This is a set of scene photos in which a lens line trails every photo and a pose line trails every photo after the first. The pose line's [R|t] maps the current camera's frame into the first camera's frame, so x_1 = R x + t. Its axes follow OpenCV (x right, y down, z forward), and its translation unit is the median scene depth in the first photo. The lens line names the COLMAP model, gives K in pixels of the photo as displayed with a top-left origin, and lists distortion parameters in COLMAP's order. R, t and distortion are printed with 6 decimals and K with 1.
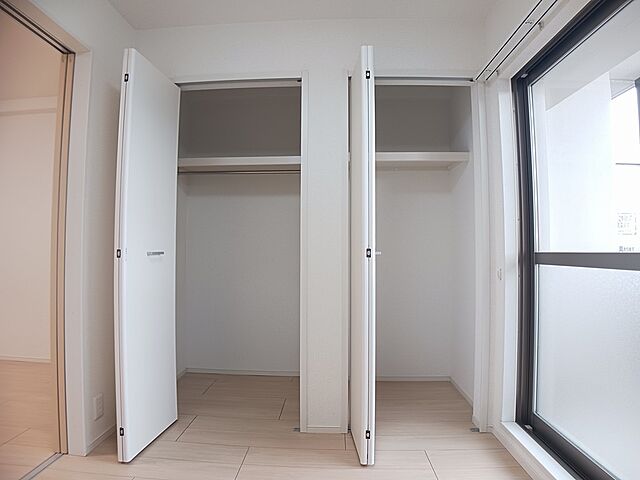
lens RADIAL K [[337.5, 0, 323.2], [0, 337.5, 241.1], [0, 0, 1]] dist [-0.080278, 0.002012]
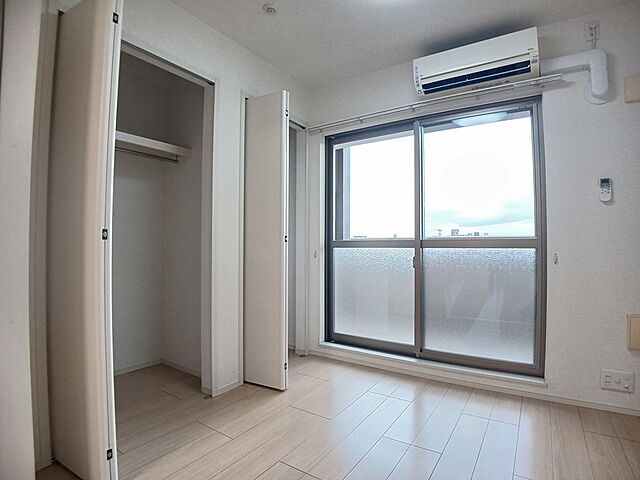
lens RADIAL K [[337.5, 0, 317.7], [0, 337.5, 237.1], [0, 0, 1]] dist [-0.080278, 0.002012]
pose [[0.517686, 0.009949, 0.855513, -0.991450], [-0.038629, 0.999184, 0.011756, -0.004422], [-0.854698, -0.039133, 0.517648, 0.135131]]
